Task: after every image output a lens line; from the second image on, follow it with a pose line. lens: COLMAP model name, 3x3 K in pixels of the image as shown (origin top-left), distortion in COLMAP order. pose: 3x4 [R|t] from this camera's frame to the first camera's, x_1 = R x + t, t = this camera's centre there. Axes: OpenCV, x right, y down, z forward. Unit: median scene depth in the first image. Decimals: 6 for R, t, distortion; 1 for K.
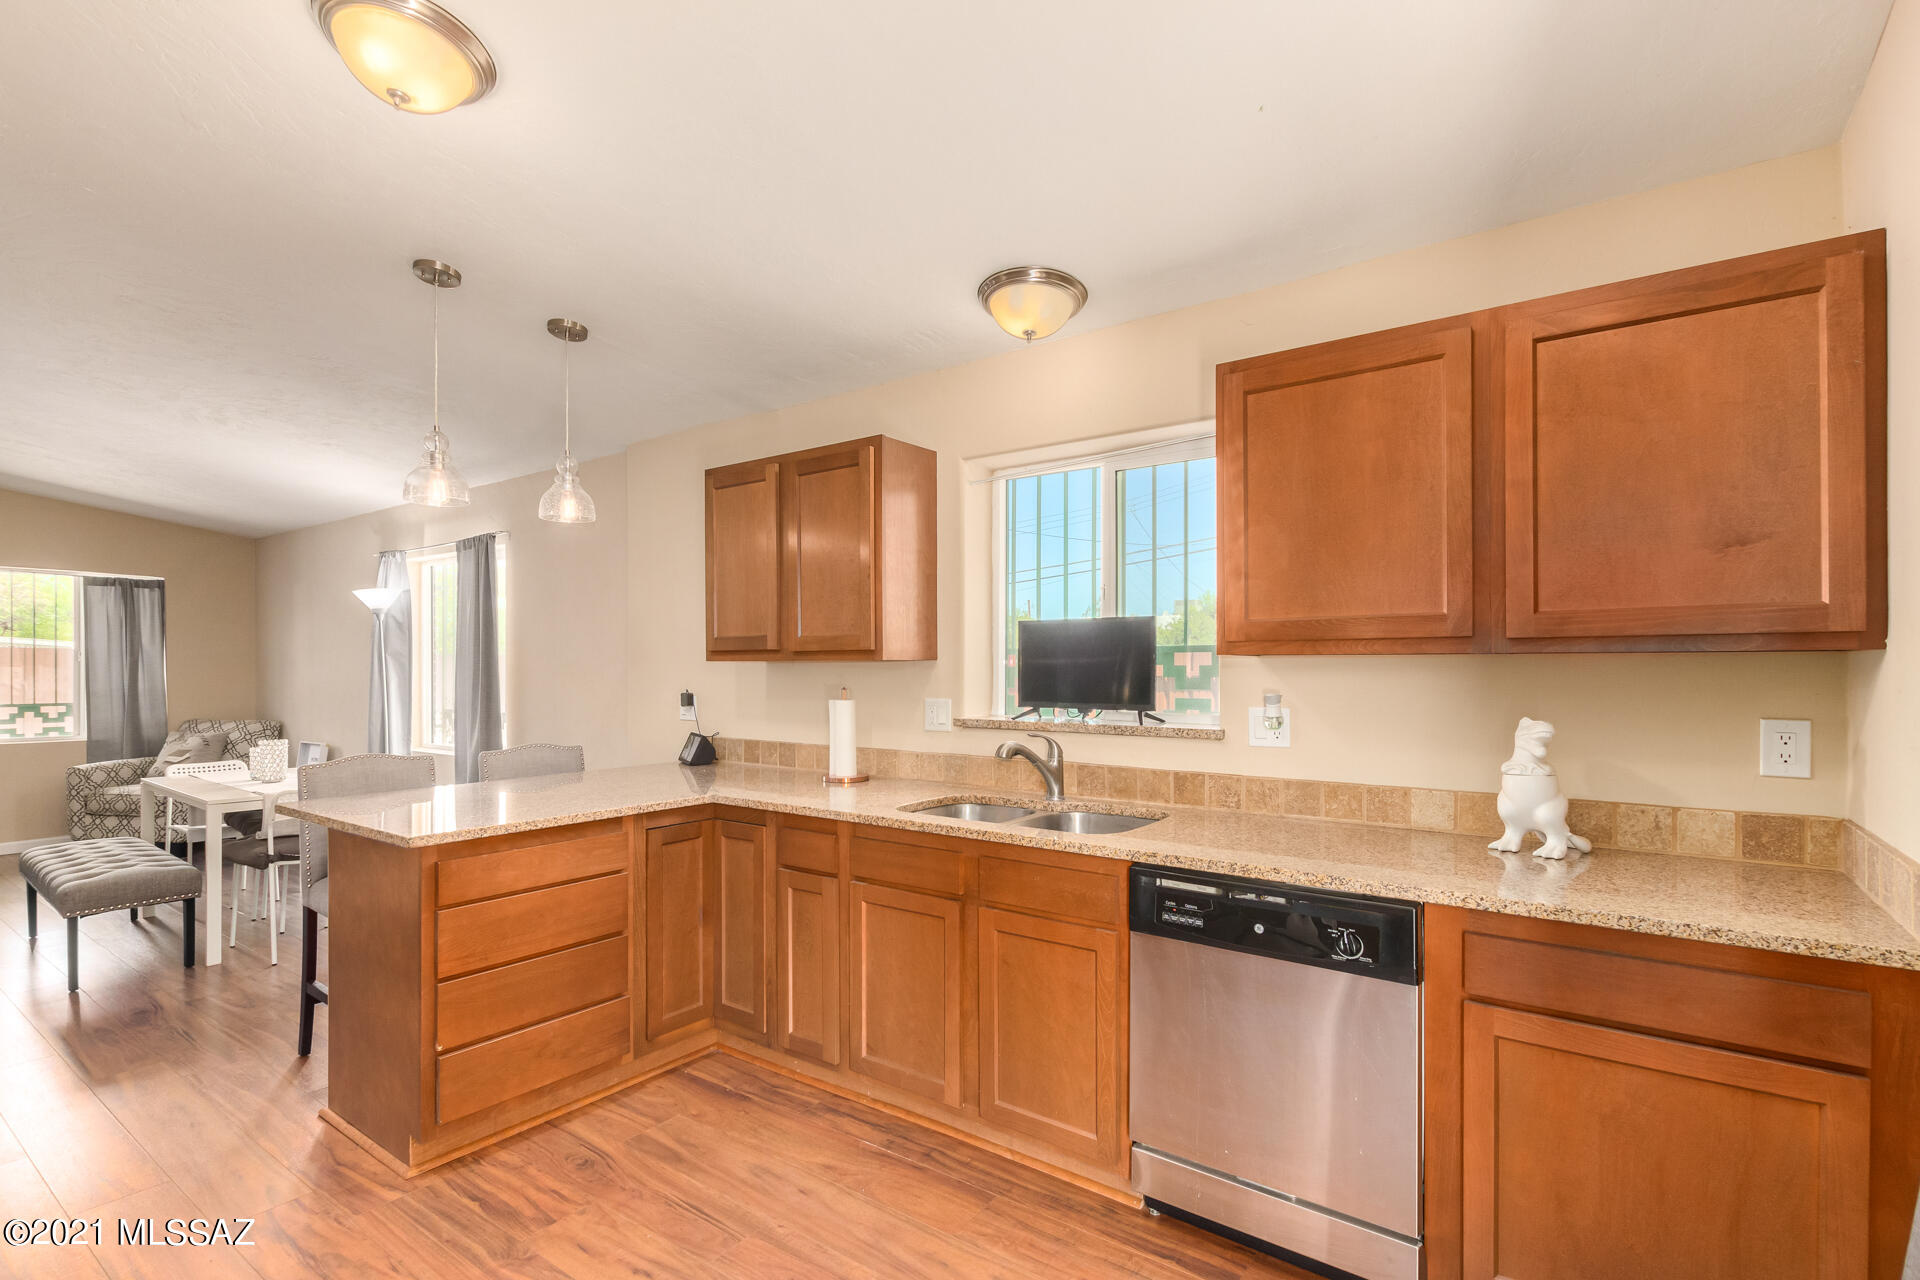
lens RADIAL K [[890.1, 0, 982.0], [0, 890.1, 667.7], [0, 0, 1]] dist [0.004273, -0.000299]
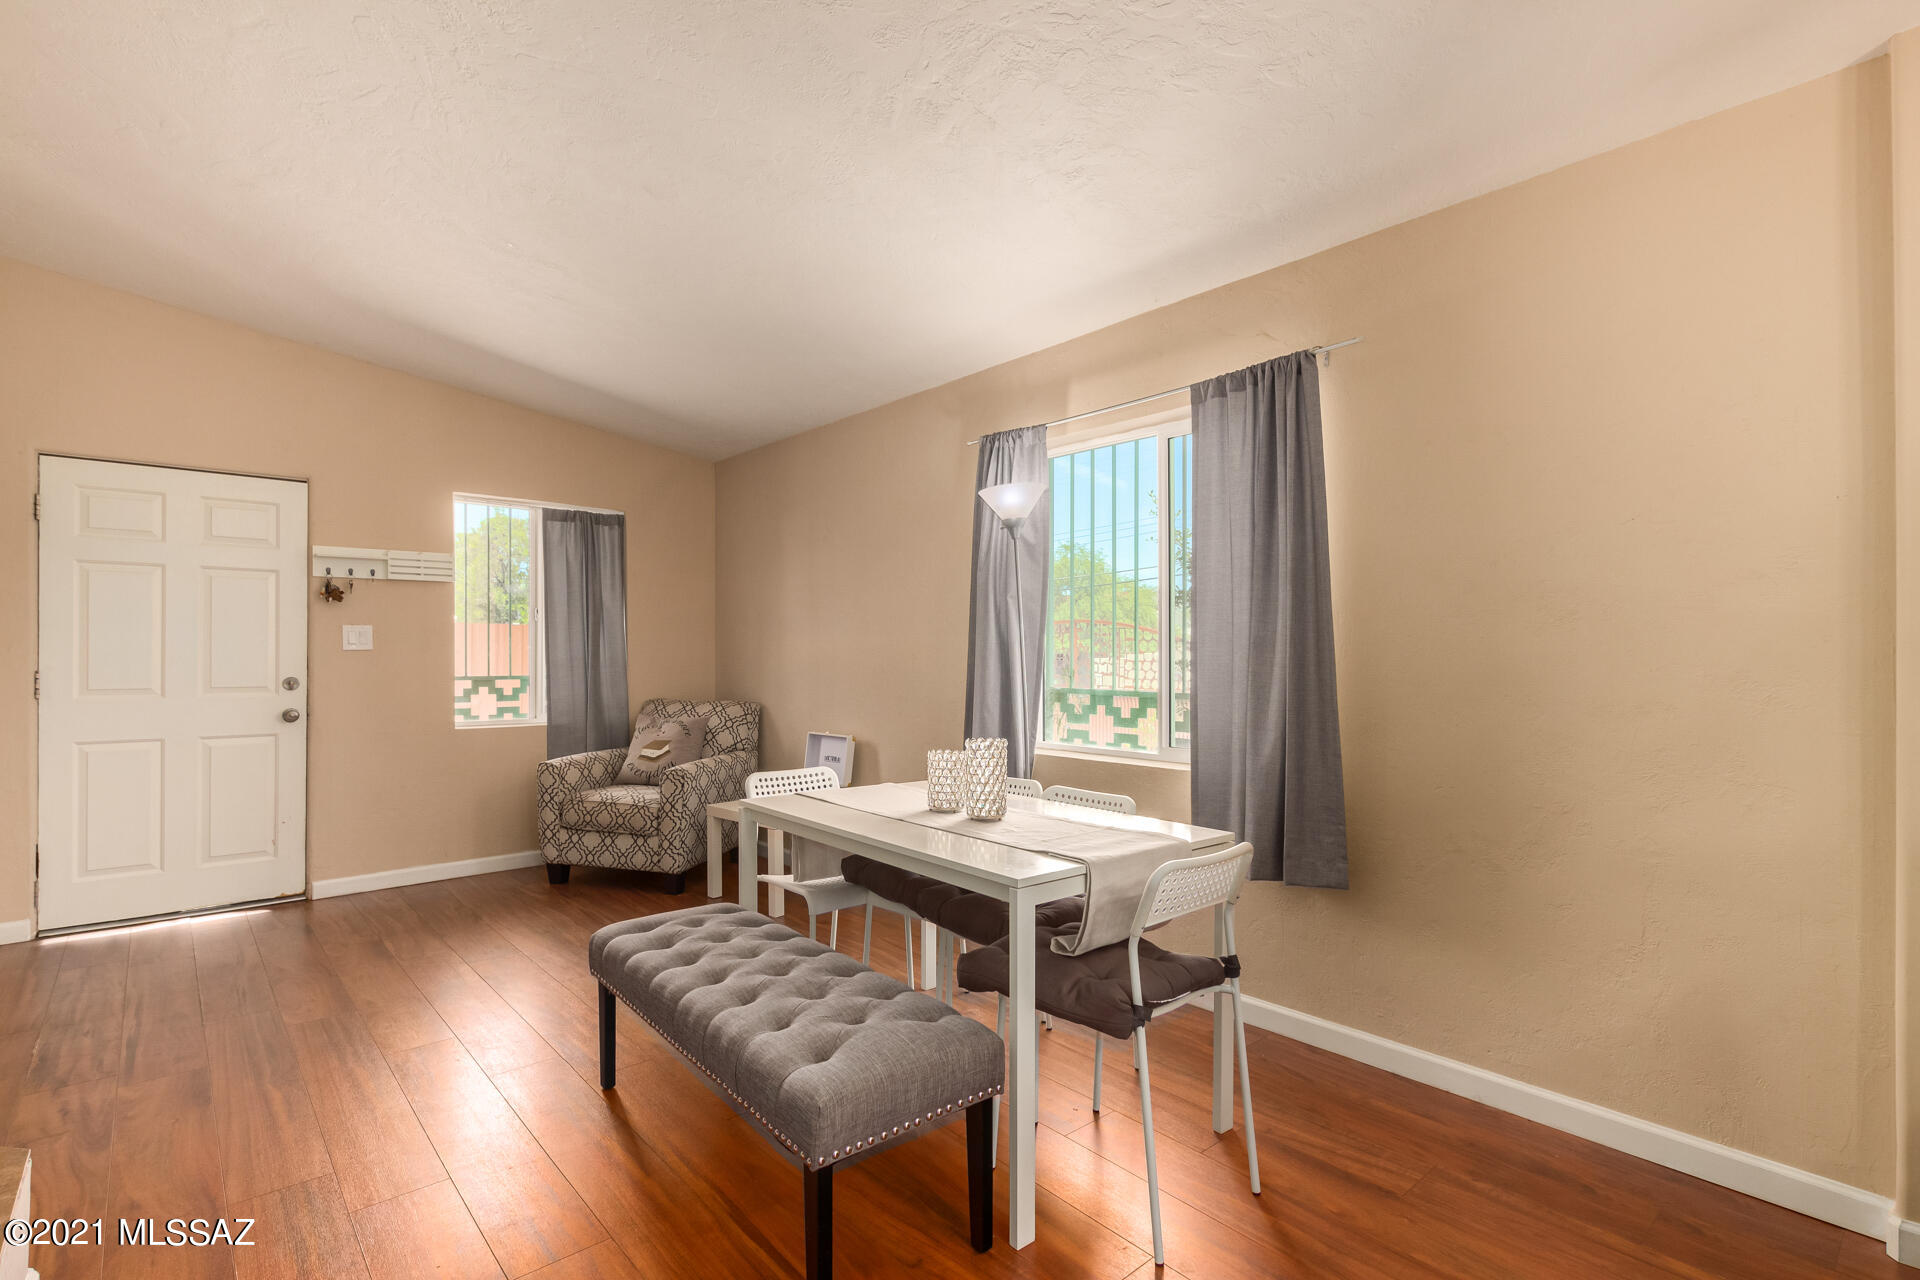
lens RADIAL K [[908.4, 0, 989.4], [0, 908.4, 655.9], [0, 0, 1]] dist [0.005037, -0.000018]
pose [[0.976989, 0.001258, -0.213287, -0.475234], [-0.001738, 0.999996, -0.002060, 0.023846], [0.213284, 0.002383, 0.976987, 0.330864]]
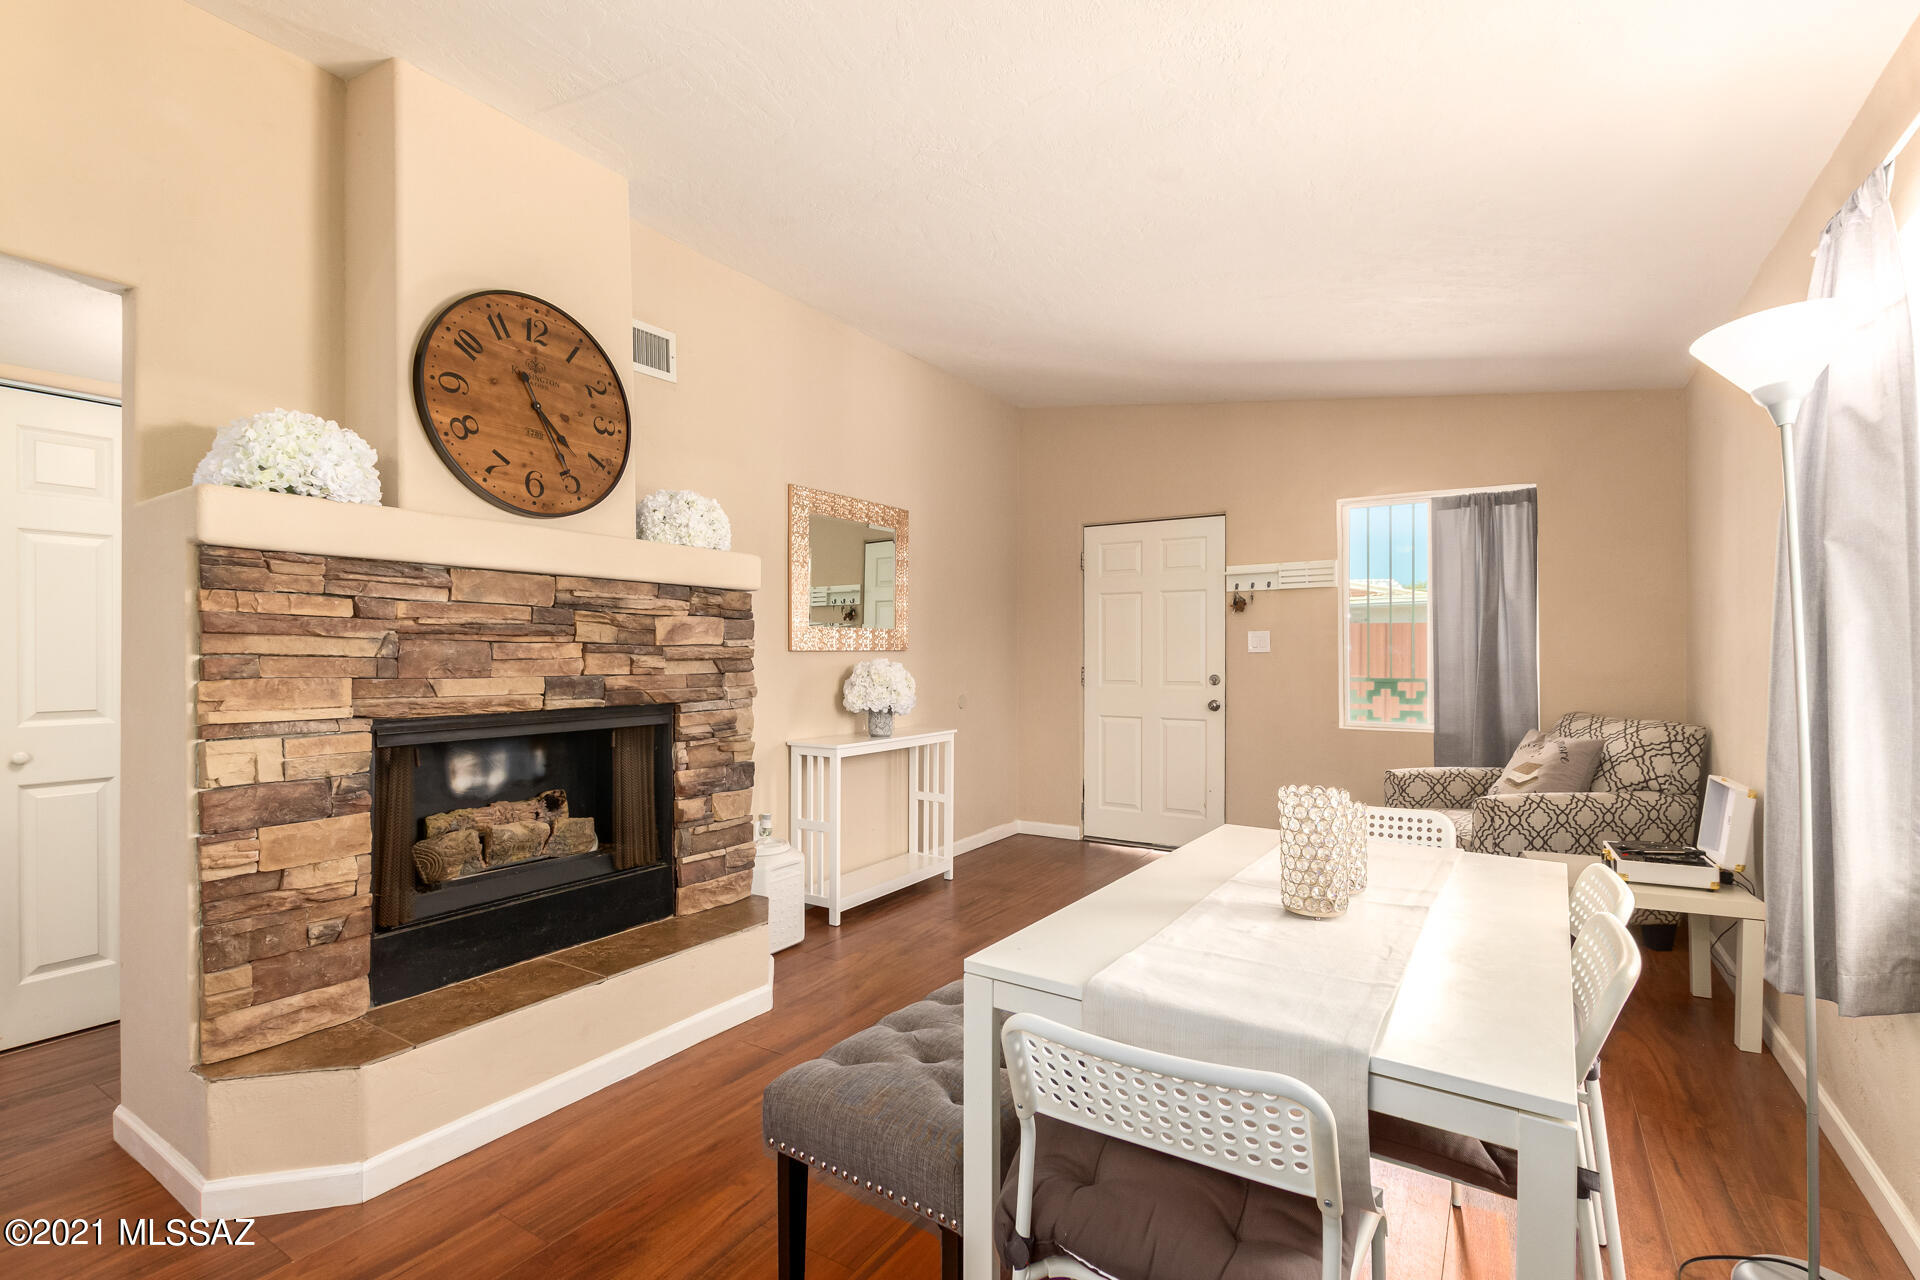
lens RADIAL K [[890.1, 0, 940.3], [0, 890.1, 650.2], [0, 0, 1]] dist [0.004273, -0.000299]
pose [[0.029920, -0.006502, -0.999531, -0.321169], [-0.001811, 0.999977, -0.006559, 0.022527], [0.999551, 0.002006, 0.029907, 0.597443]]
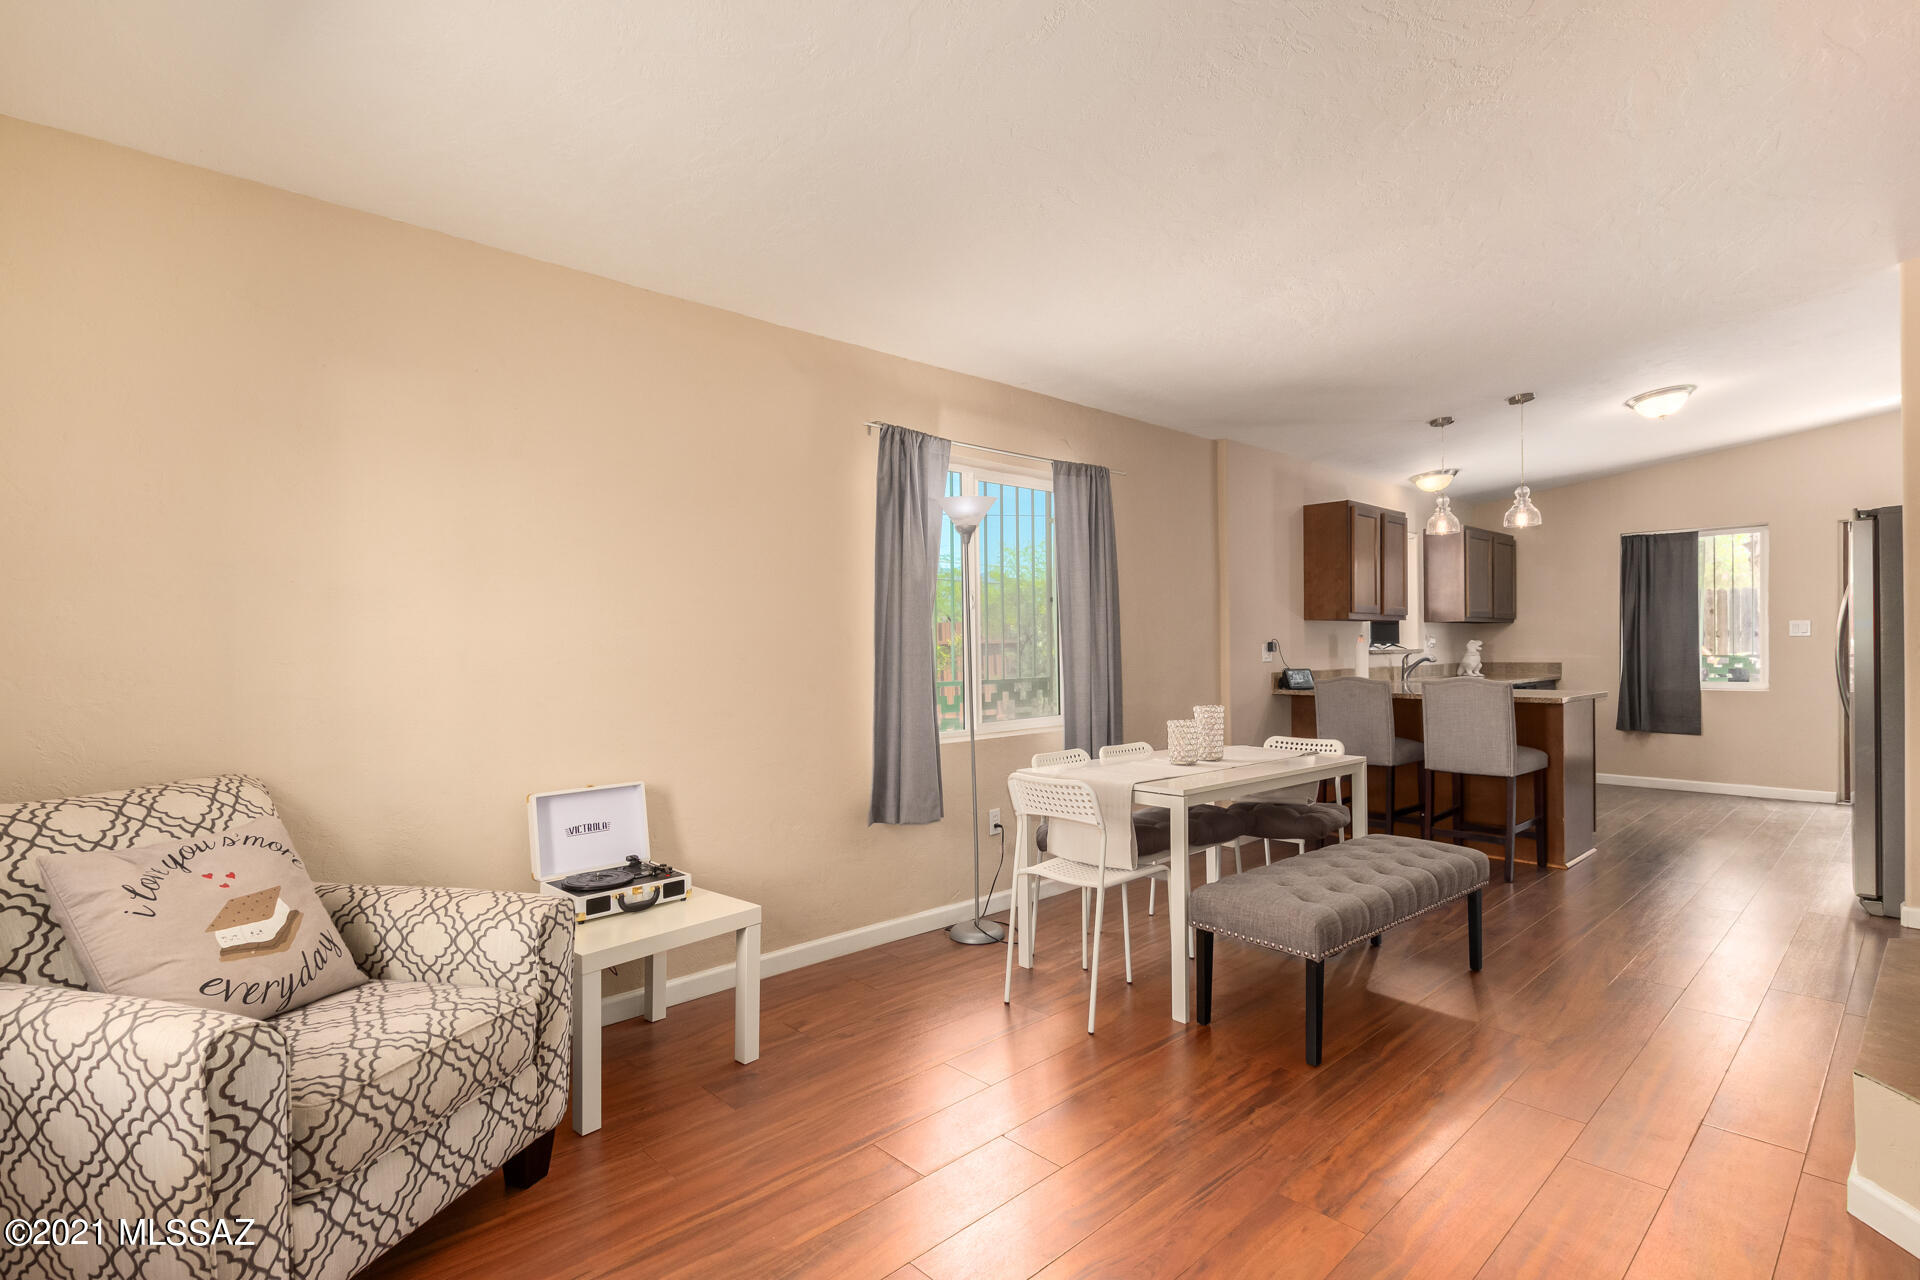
lens RADIAL K [[890.1, 0, 972.2], [0, 890.1, 647.3], [0, 0, 1]] dist [0.004273, -0.000299]
pose [[0.211872, -0.002303, 0.977295, -1.121932], [0.012772, 0.999918, -0.000413, 0.020071], [-0.977214, 0.012569, 0.211884, 0.733329]]
